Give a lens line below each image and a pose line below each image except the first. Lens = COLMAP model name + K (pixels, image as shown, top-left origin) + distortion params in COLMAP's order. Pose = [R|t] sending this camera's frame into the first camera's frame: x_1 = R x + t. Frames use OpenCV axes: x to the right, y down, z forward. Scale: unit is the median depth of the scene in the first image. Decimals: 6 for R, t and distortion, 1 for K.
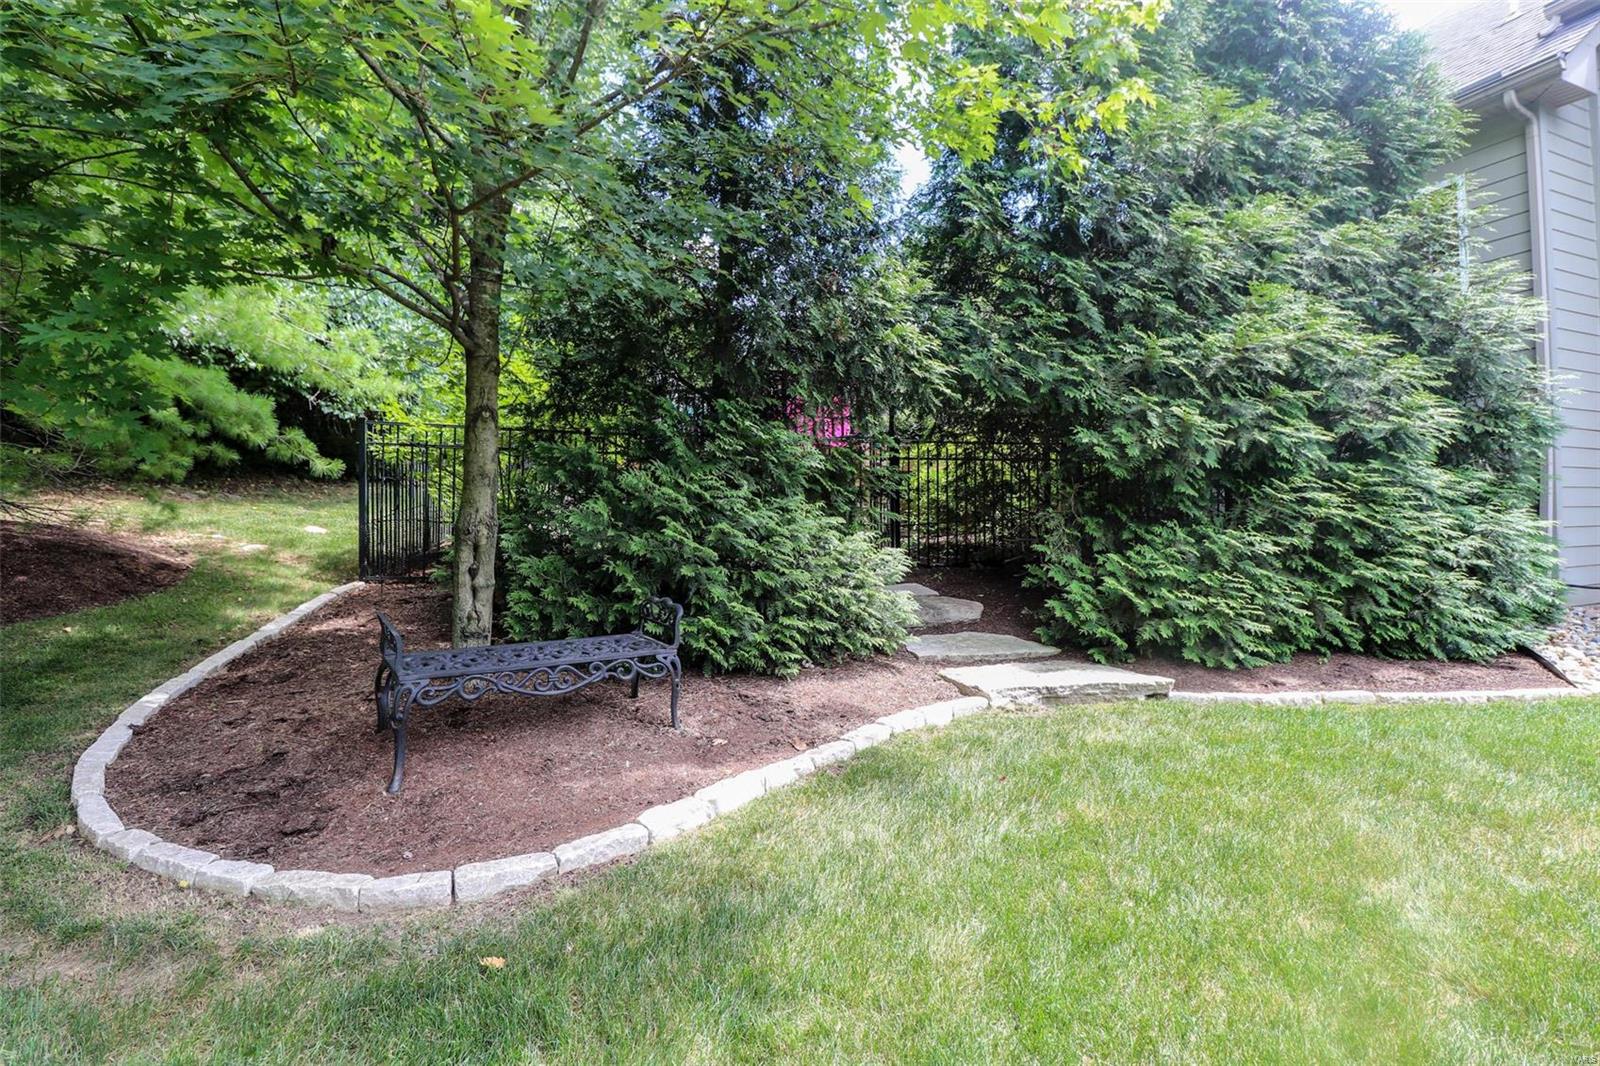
lens RADIAL K [[760.2, 0, 800.8], [0, 760.2, 516.3], [0, 0, 1]] dist [-0.001943, -0.012179]
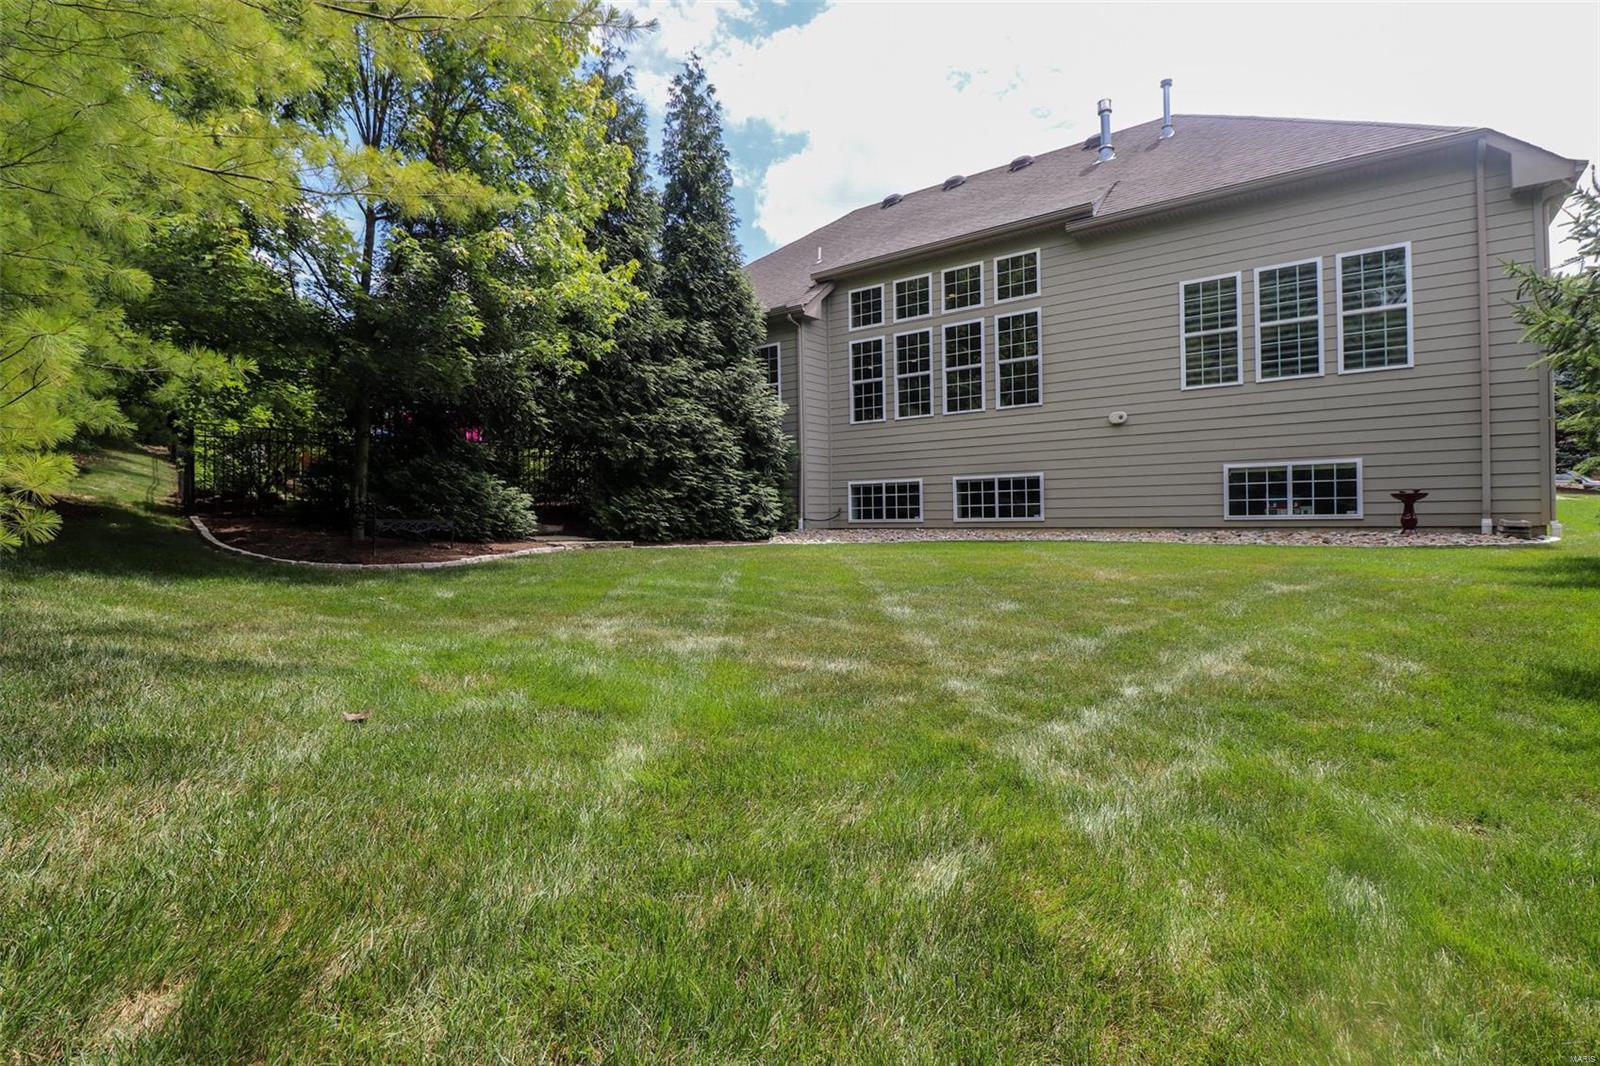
lens RADIAL K [[760.2, 0, 800.8], [0, 760.2, 516.3], [0, 0, 1]] dist [-0.001943, -0.012179]
pose [[0.862076, 0.001079, 0.506778, -0.339588], [-0.003960, 0.999982, 0.004607, 0.093857], [-0.506764, -0.005979, 0.862064, -1.492546]]
